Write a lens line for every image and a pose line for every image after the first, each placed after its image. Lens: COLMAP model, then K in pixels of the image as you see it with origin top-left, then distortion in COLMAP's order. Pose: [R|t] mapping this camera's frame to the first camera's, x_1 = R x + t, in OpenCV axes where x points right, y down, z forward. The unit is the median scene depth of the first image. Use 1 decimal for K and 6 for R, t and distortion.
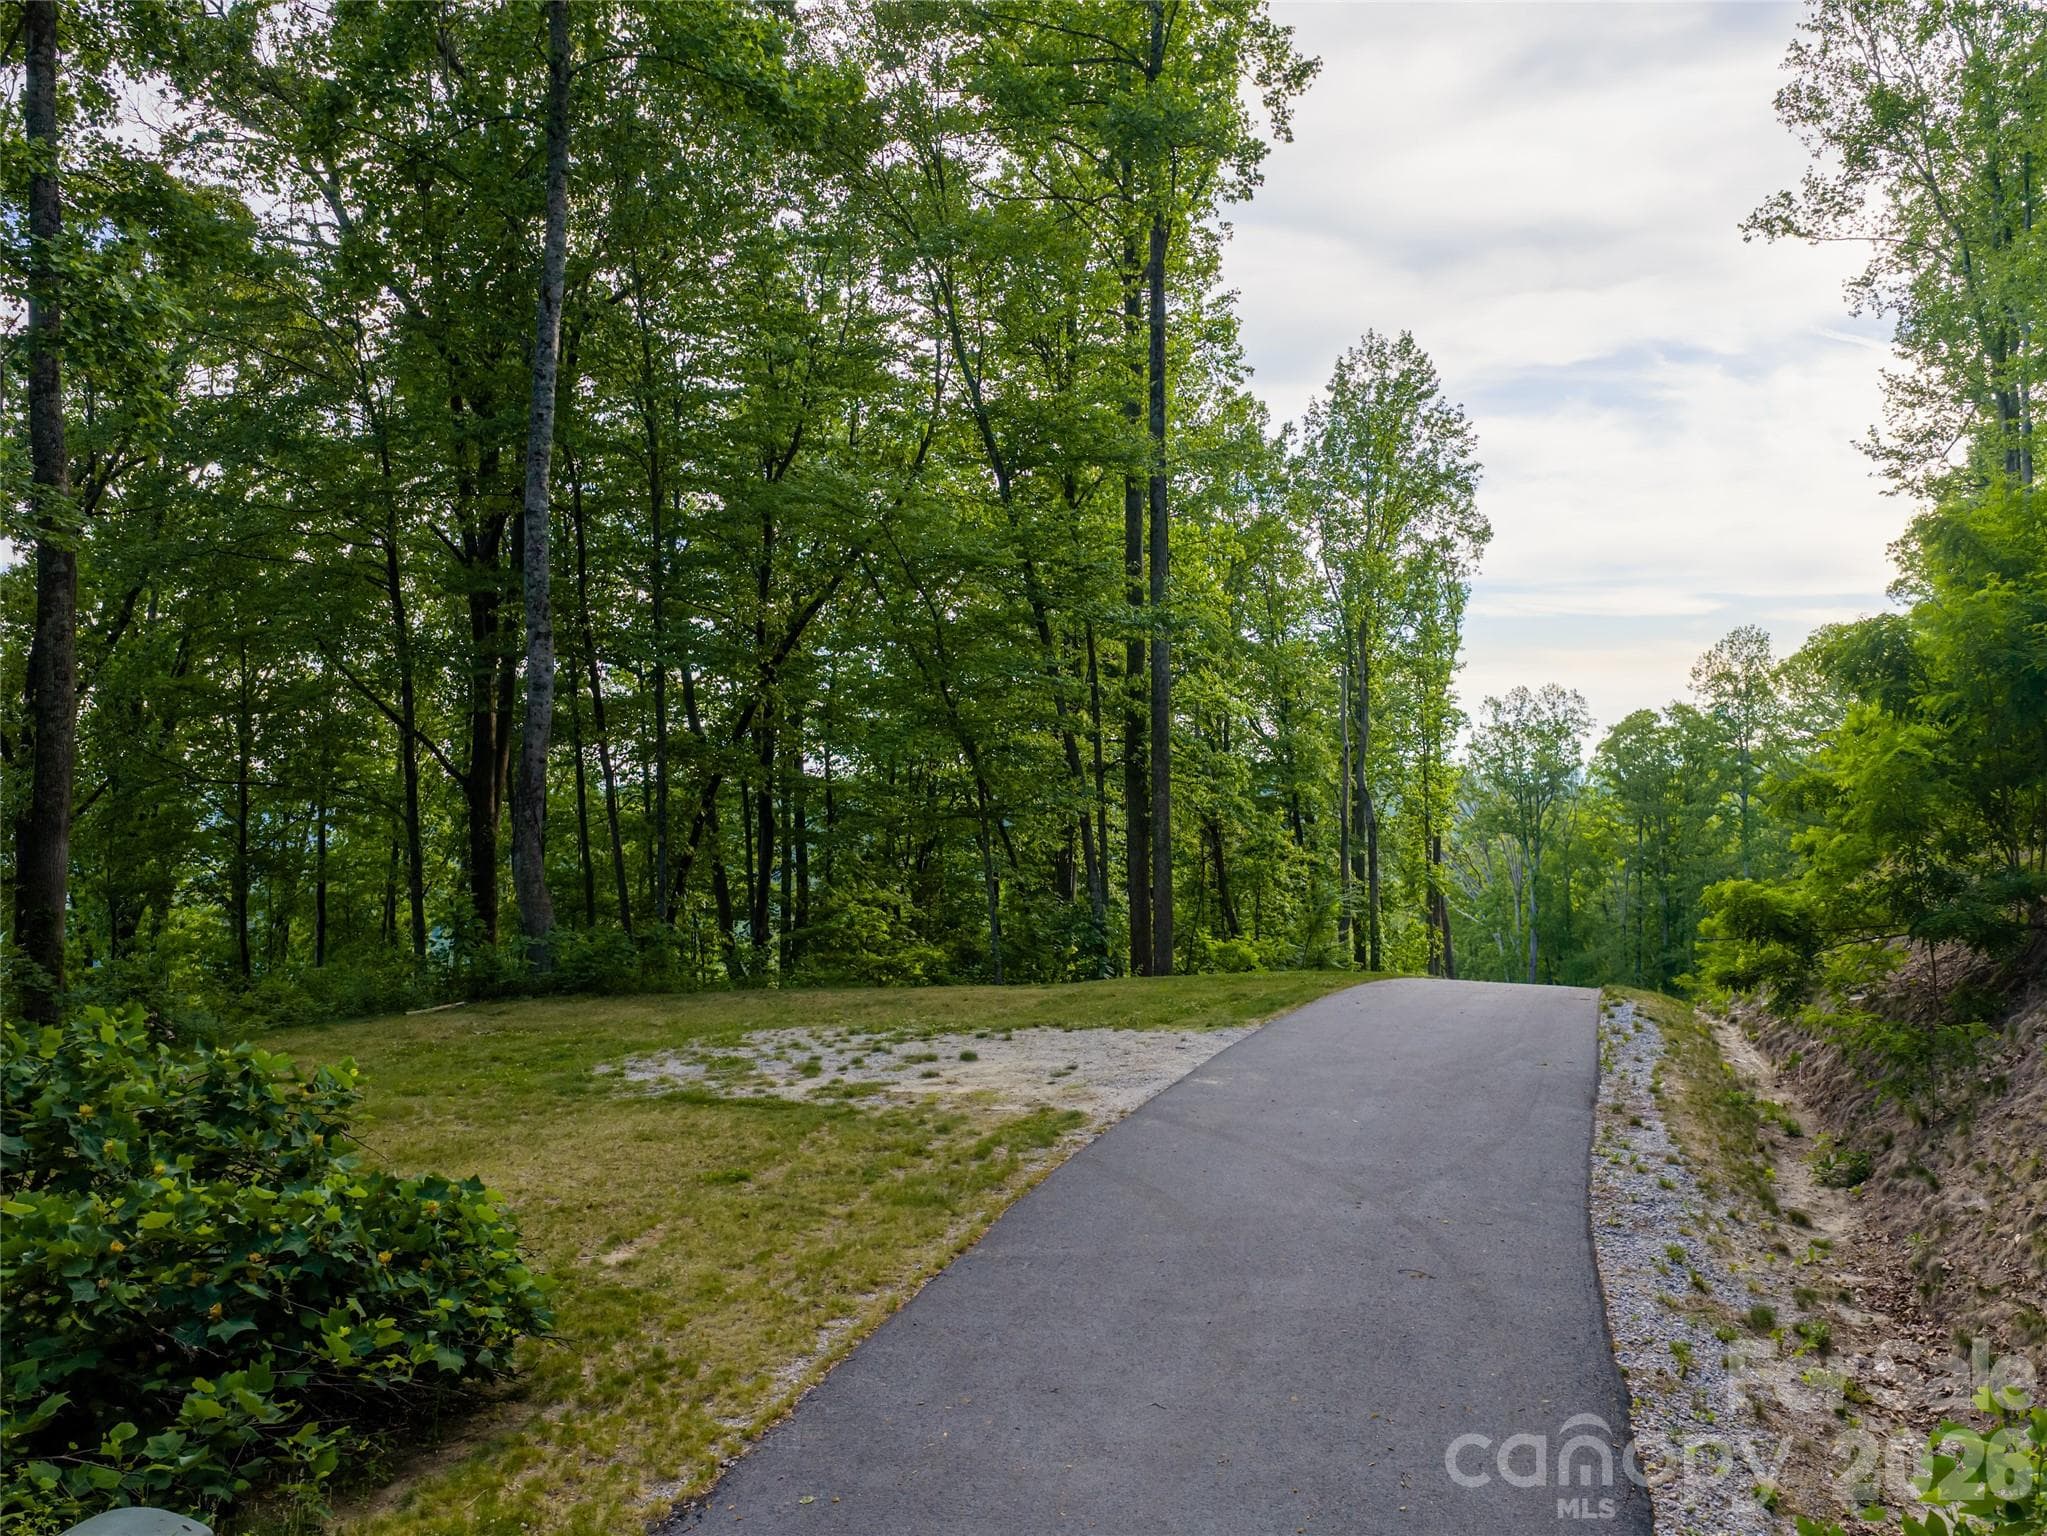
lens RADIAL K [[1782.8, 0, 1033.0], [0, 1782.8, 873.7], [0, 0, 1]] dist [-0.004372, 0.001504]
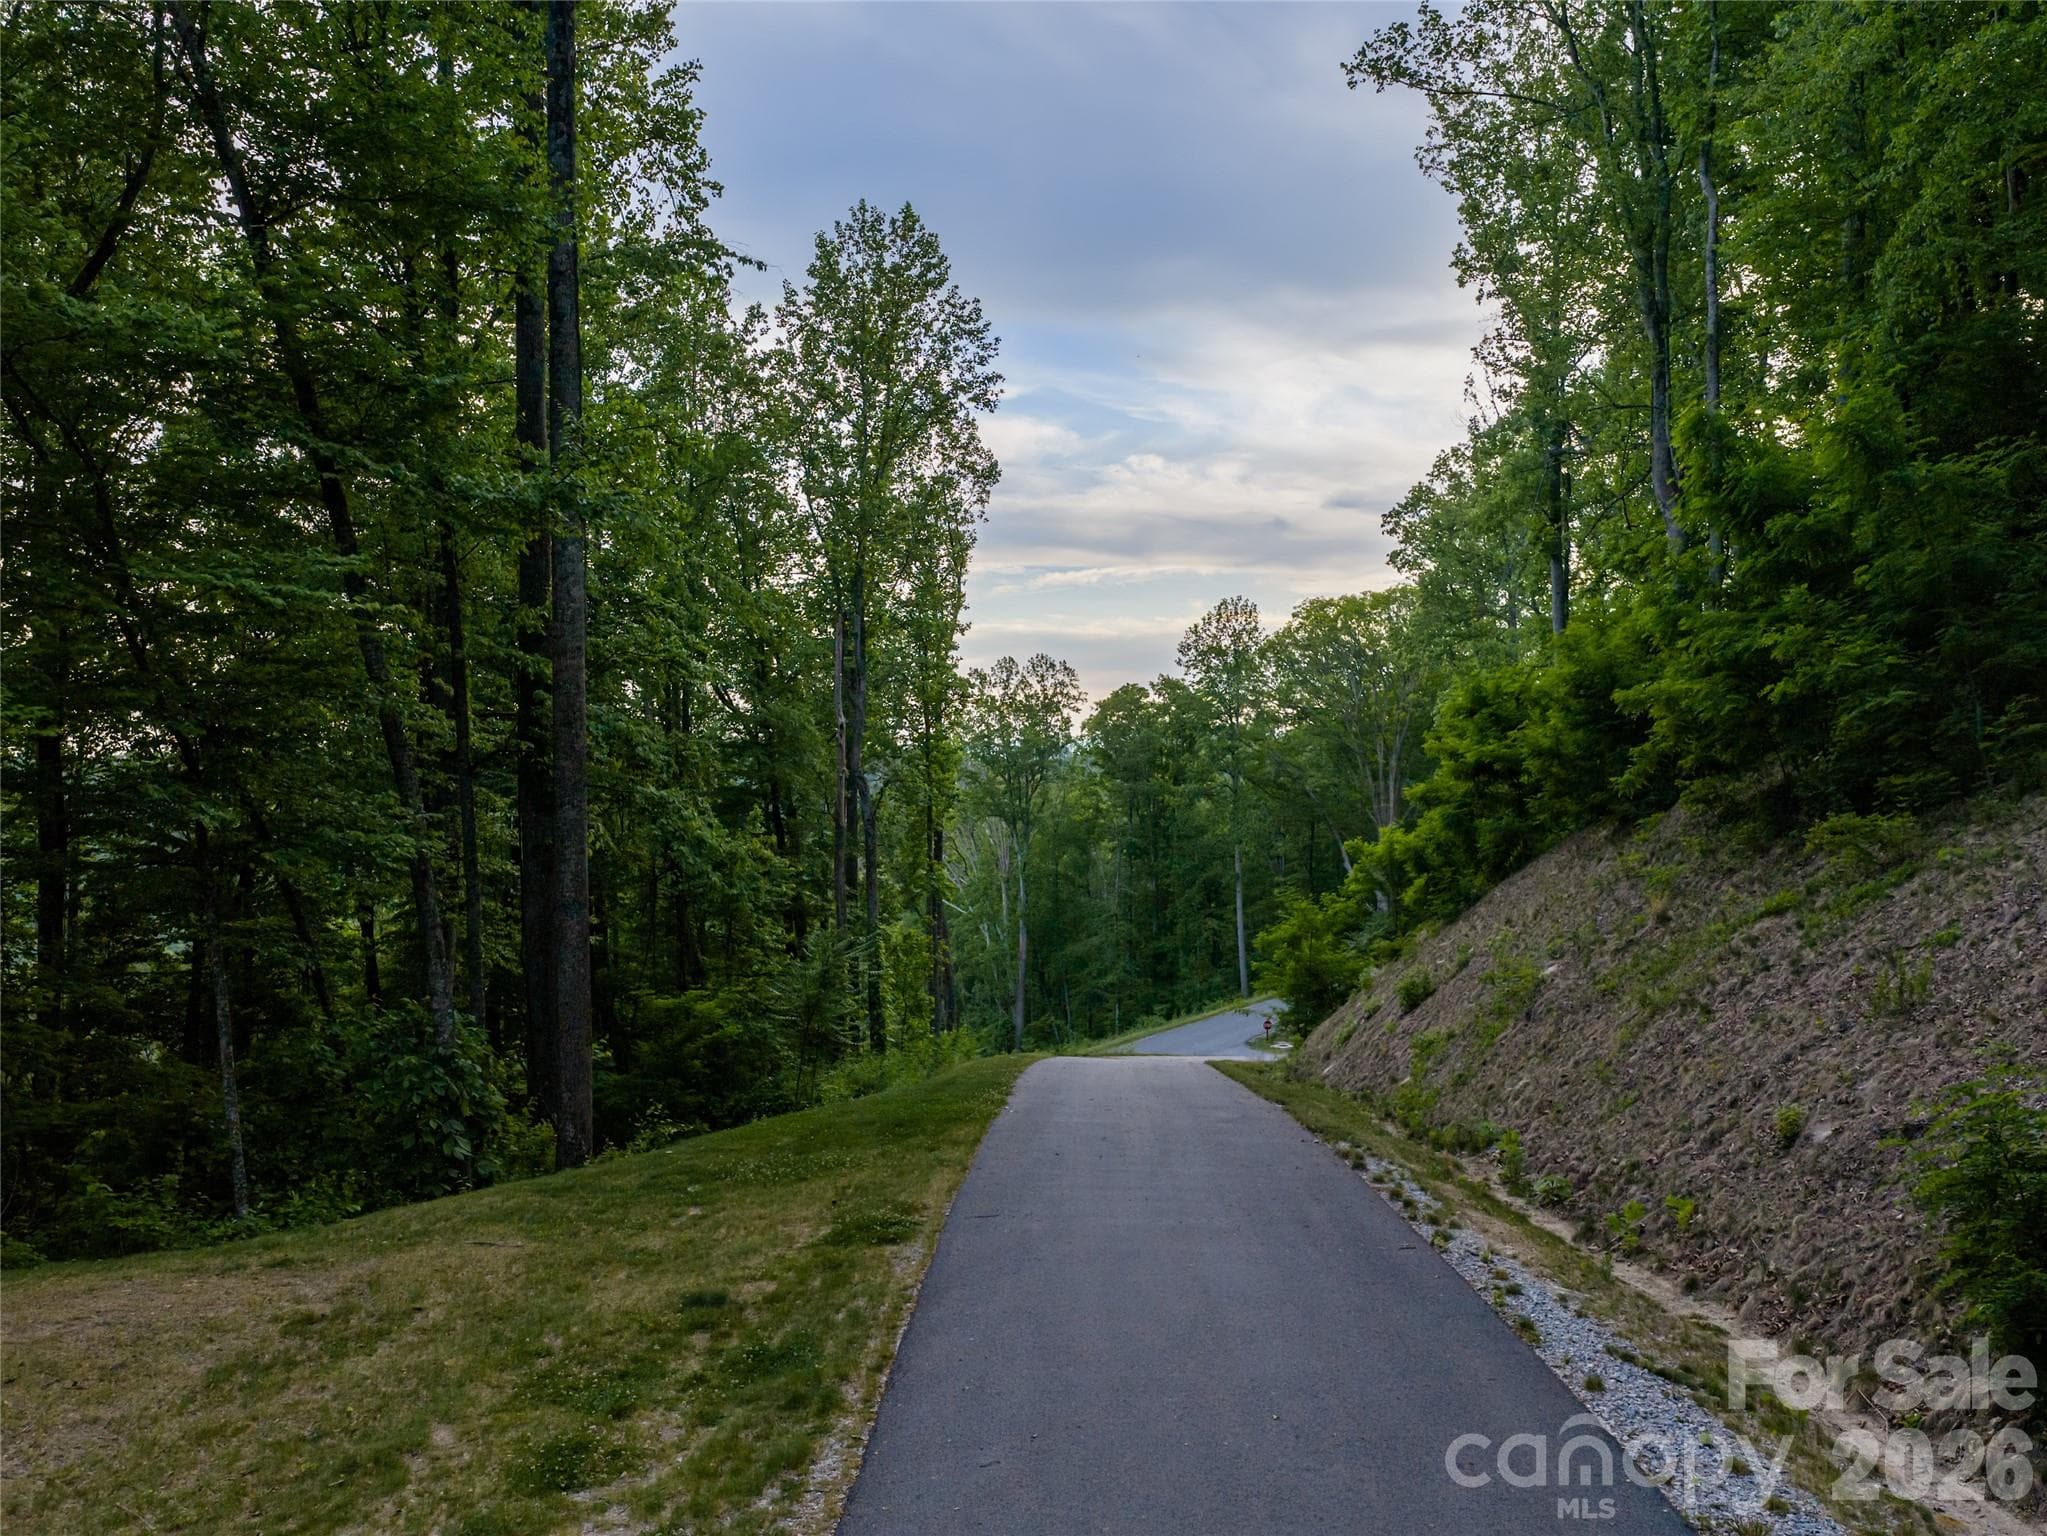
lens RADIAL K [[1782.8, 0, 1033.0], [0, 1782.8, 873.7], [0, 0, 1]] dist [-0.004372, 0.001504]
pose [[0.954683, -0.017879, 0.297086, 0.022208], [0.013147, 0.999753, 0.017917, -0.019453], [-0.297333, -0.013199, 0.954683, 0.235714]]
